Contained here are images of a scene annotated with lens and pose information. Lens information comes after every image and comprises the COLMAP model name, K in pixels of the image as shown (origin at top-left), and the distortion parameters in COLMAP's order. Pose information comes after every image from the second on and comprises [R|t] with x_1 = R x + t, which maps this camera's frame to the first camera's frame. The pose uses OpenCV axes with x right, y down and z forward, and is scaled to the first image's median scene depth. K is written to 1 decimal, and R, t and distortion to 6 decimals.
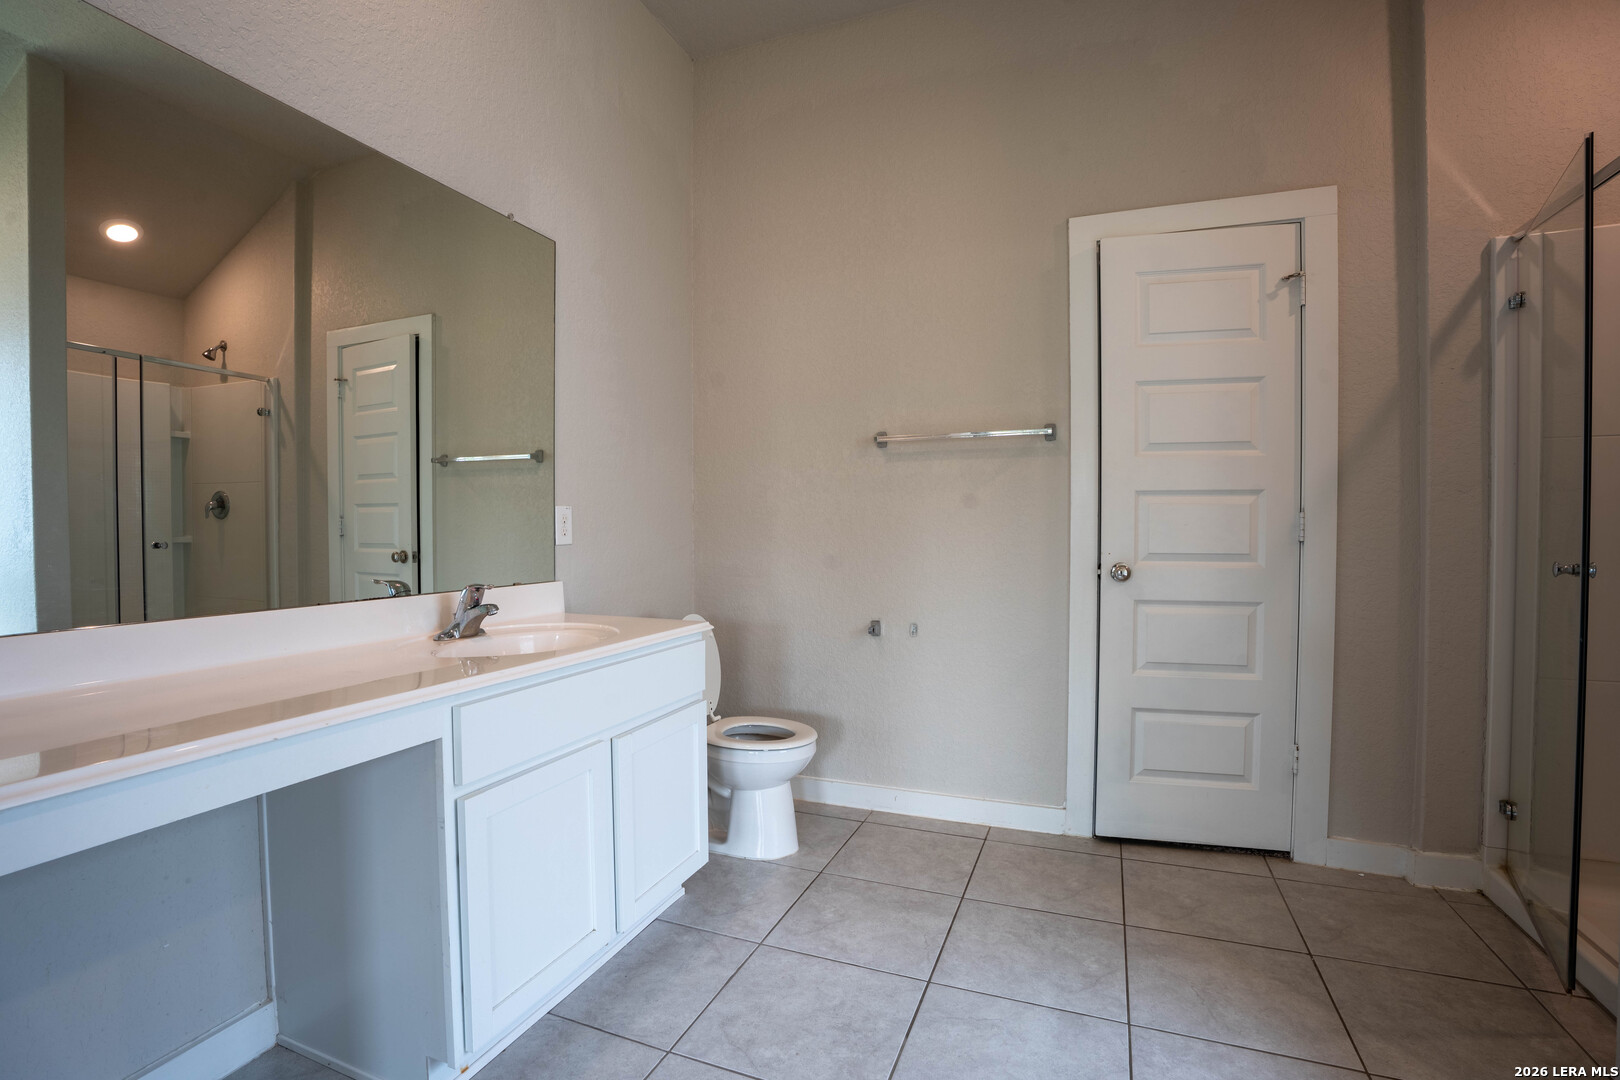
lens RADIAL K [[749.0, 0, 796.1], [0, 749.0, 543.7], [0, 0, 1]] dist [-0.067891, 0.017592]
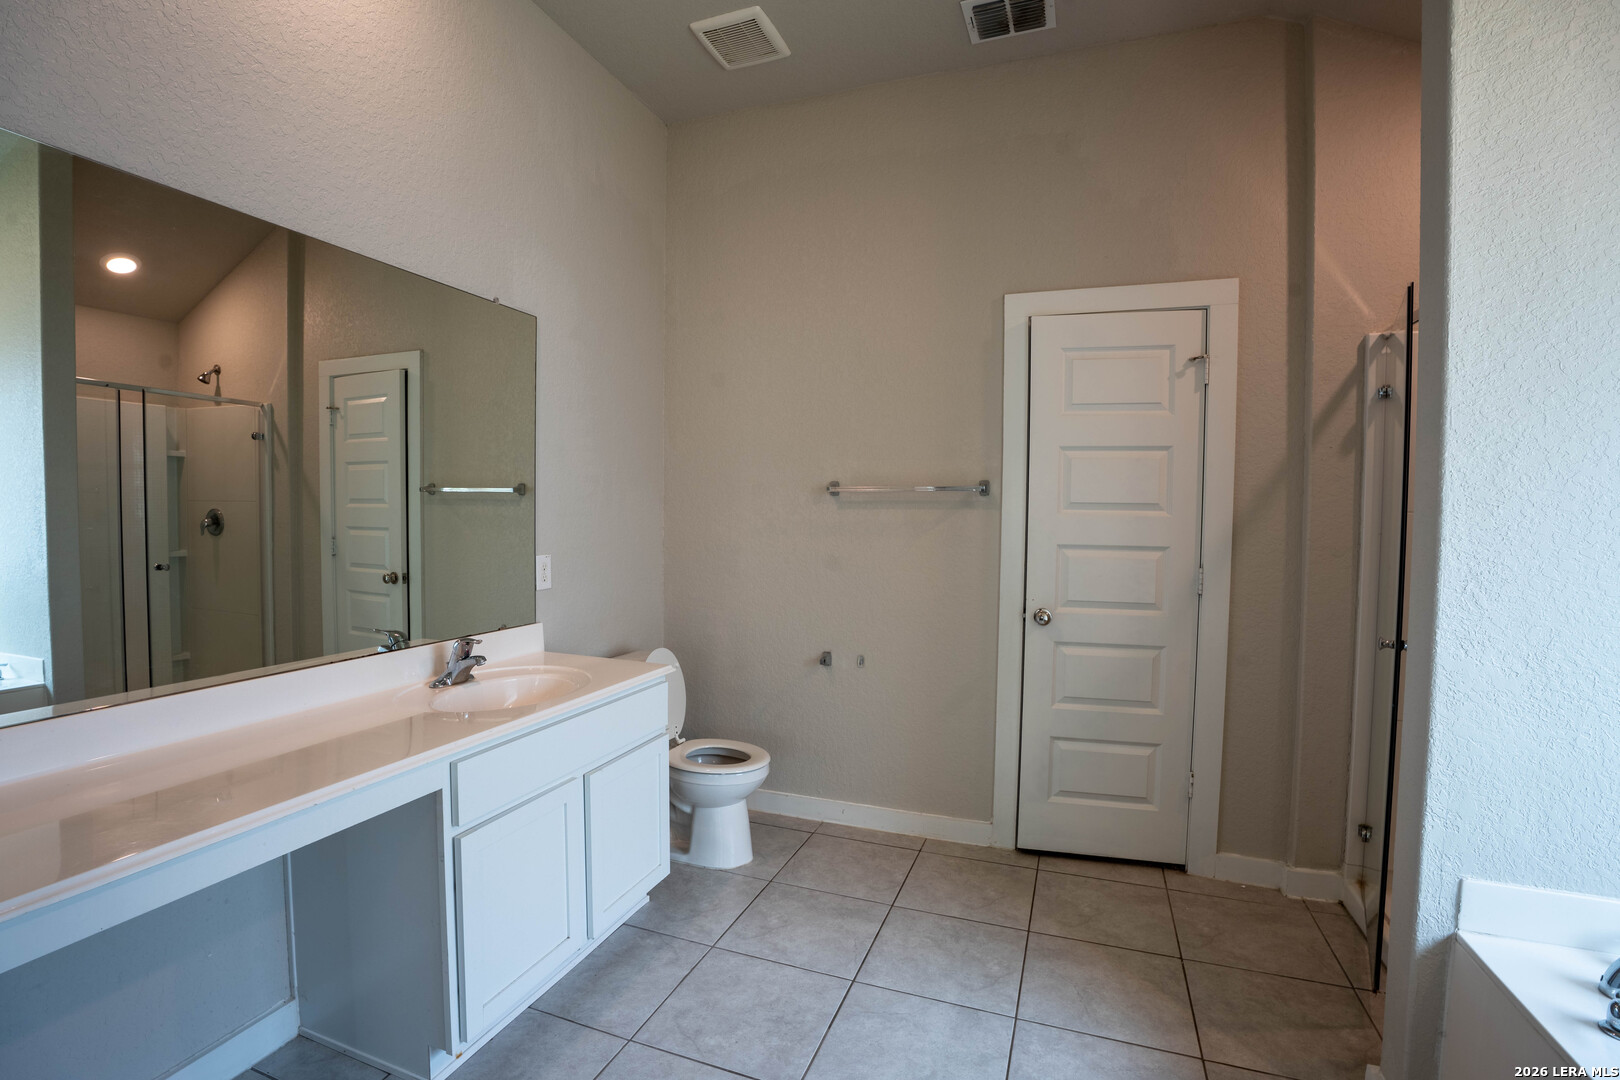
lens RADIAL K [[749.0, 0, 795.3], [0, 749.0, 543.3], [0, 0, 1]] dist [-0.067891, 0.017592]
pose [[0.999706, 0.010844, 0.021702, 0.042686], [-0.011258, 0.999755, 0.019045, -0.099369], [-0.021490, -0.019284, 0.999583, -0.128191]]
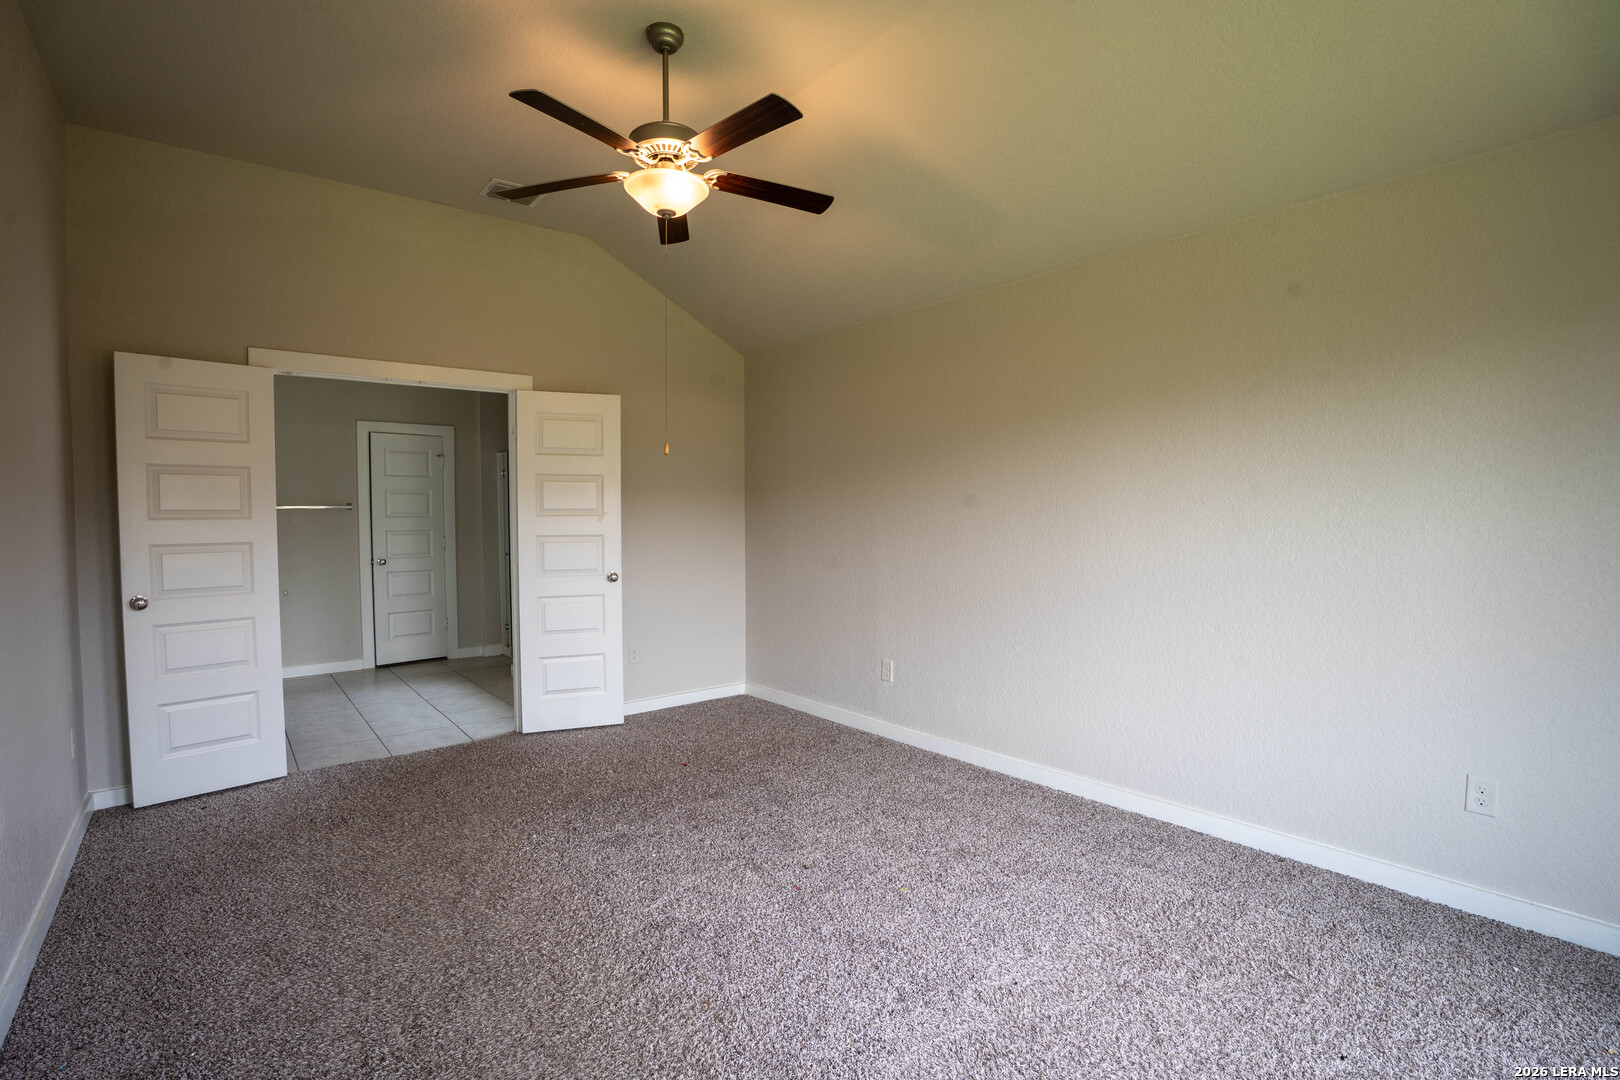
lens RADIAL K [[749.0, 0, 797.0], [0, 749.0, 539.3], [0, 0, 1]] dist [-0.067891, 0.017592]
pose [[0.482129, -0.034037, 0.875439, -1.237421], [0.025158, 0.999371, 0.025000, -0.076753], [-0.875739, 0.009972, 0.482682, -1.697975]]
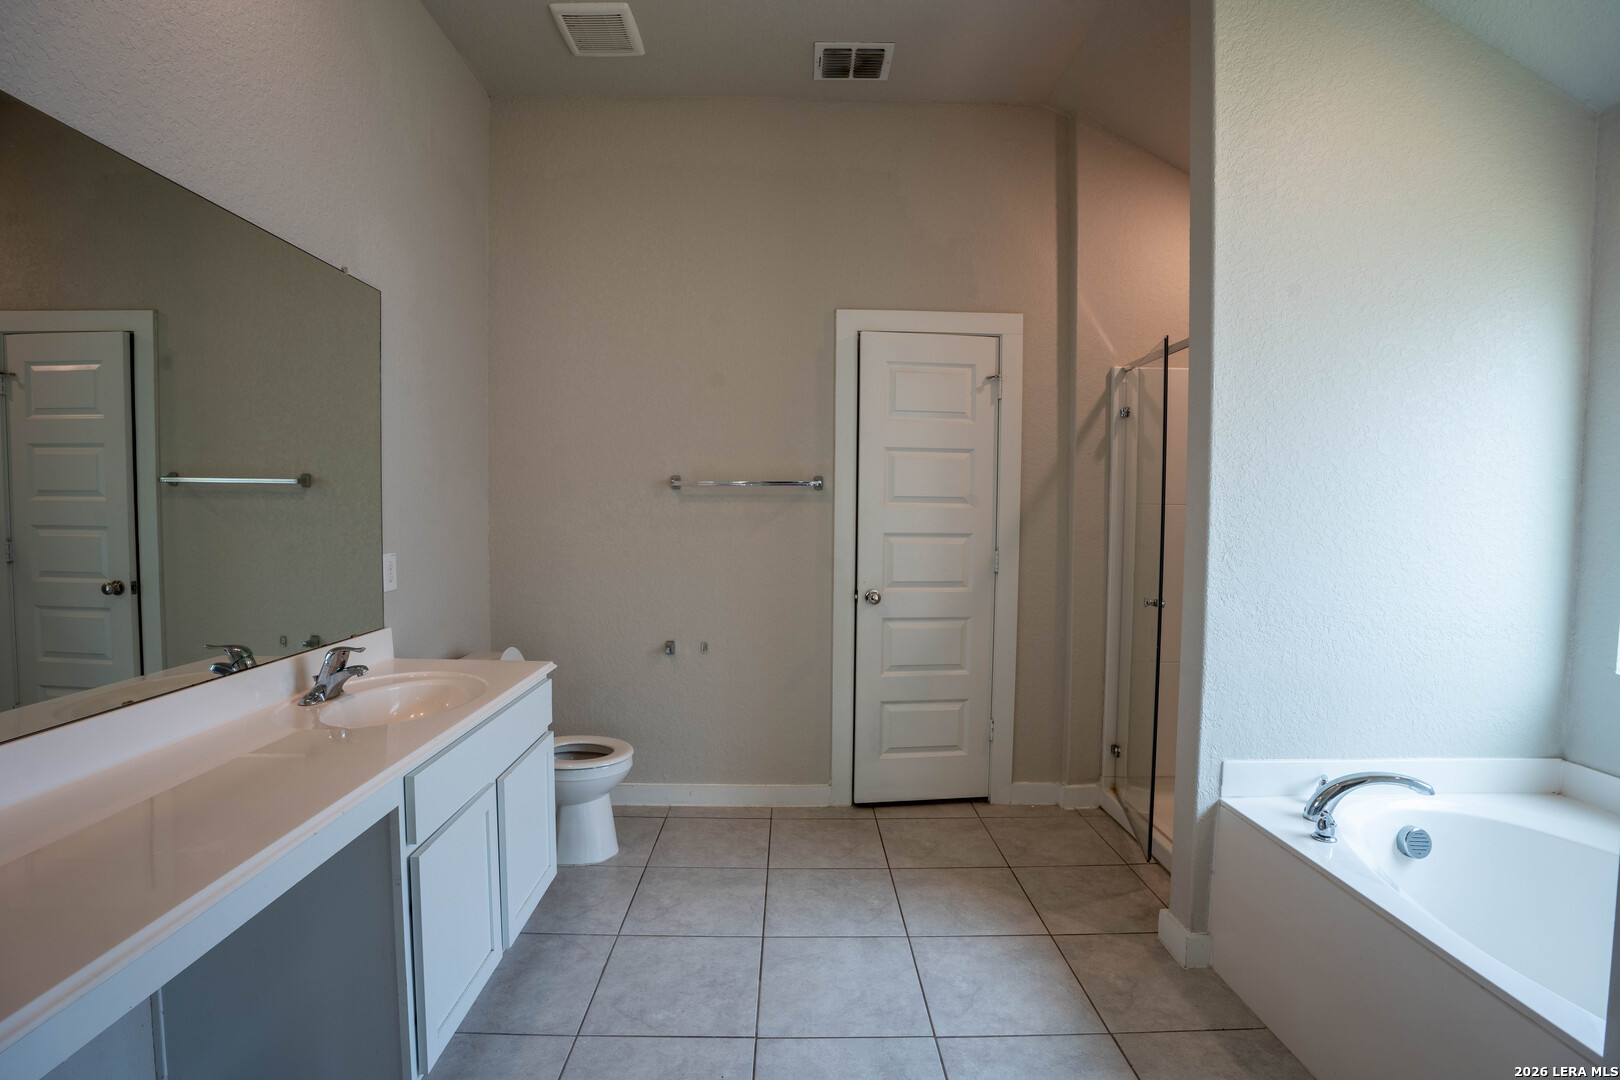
lens RADIAL K [[749.0, 0, 801.5], [0, 749.0, 541.9], [0, 0, 1]] dist [-0.067891, 0.017592]
pose [[0.919691, -0.009106, 0.392537, -0.199633], [-0.000624, 0.999696, 0.024653, -0.096943], [-0.392642, -0.022918, 0.919406, -0.151939]]
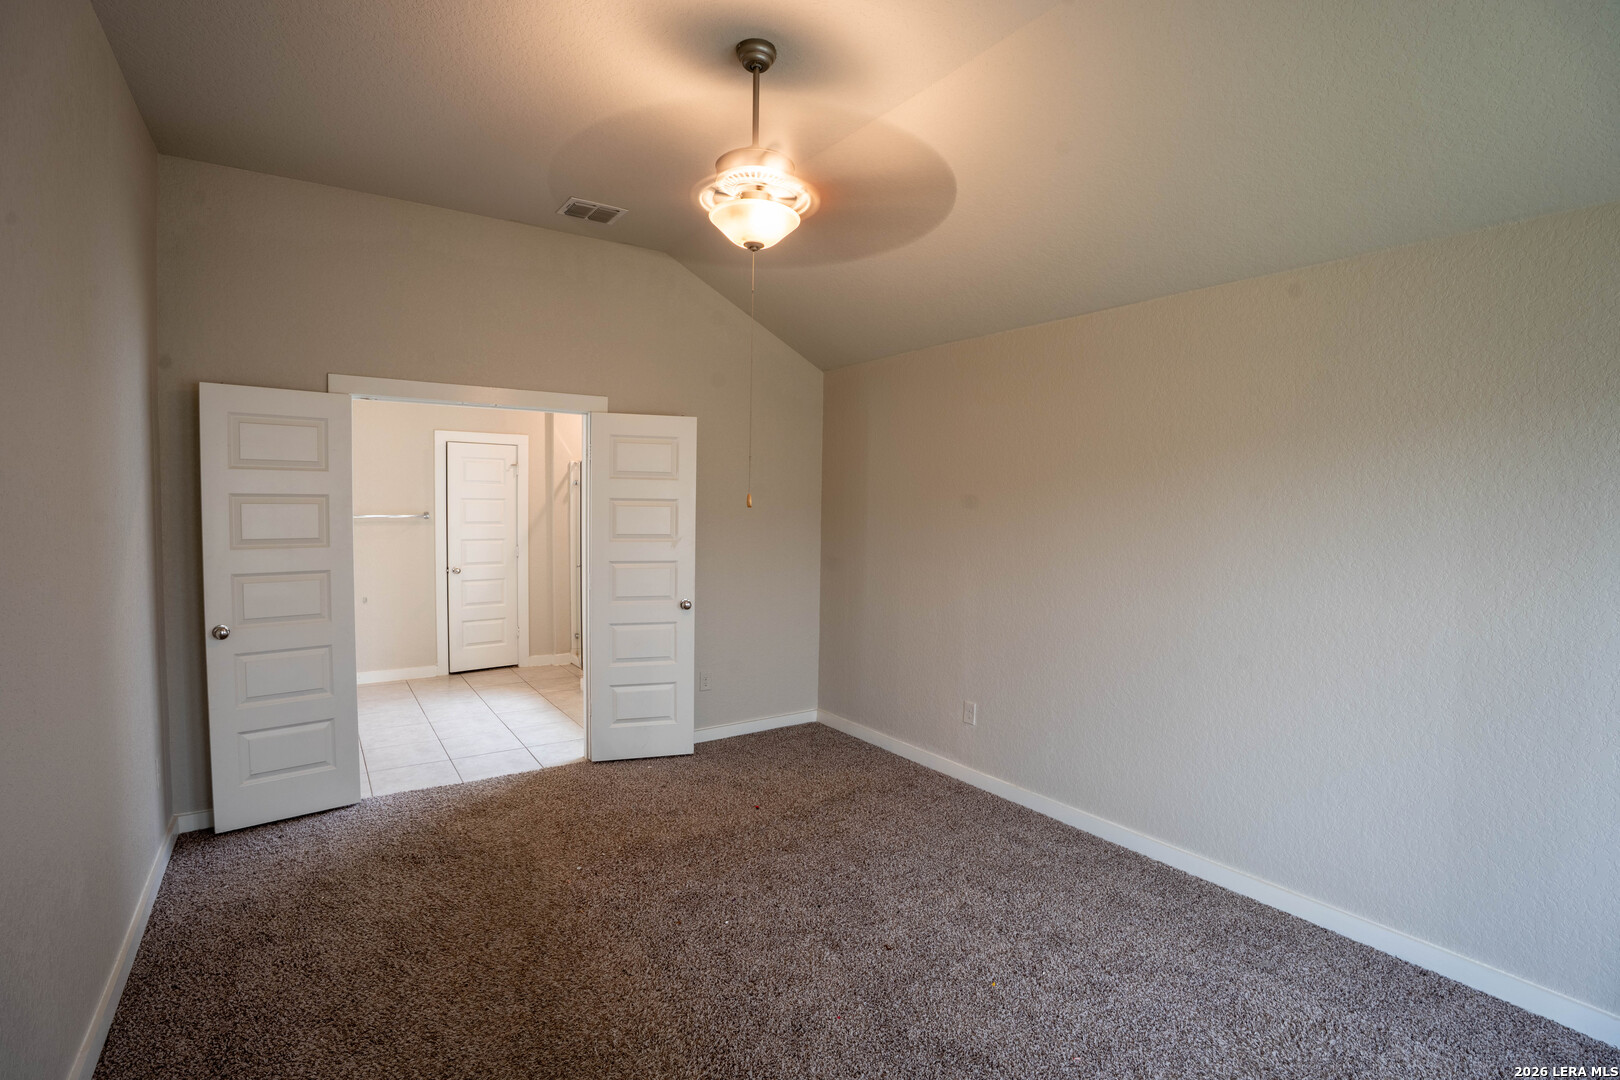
lens RADIAL K [[749.0, 0, 797.1], [0, 749.0, 540.3], [0, 0, 1]] dist [-0.067891, 0.017592]
pose [[0.555554, -0.033695, 0.830797, -1.181123], [0.005630, 0.999308, 0.036765, -0.174562], [-0.831461, -0.015747, 0.555360, -1.621781]]
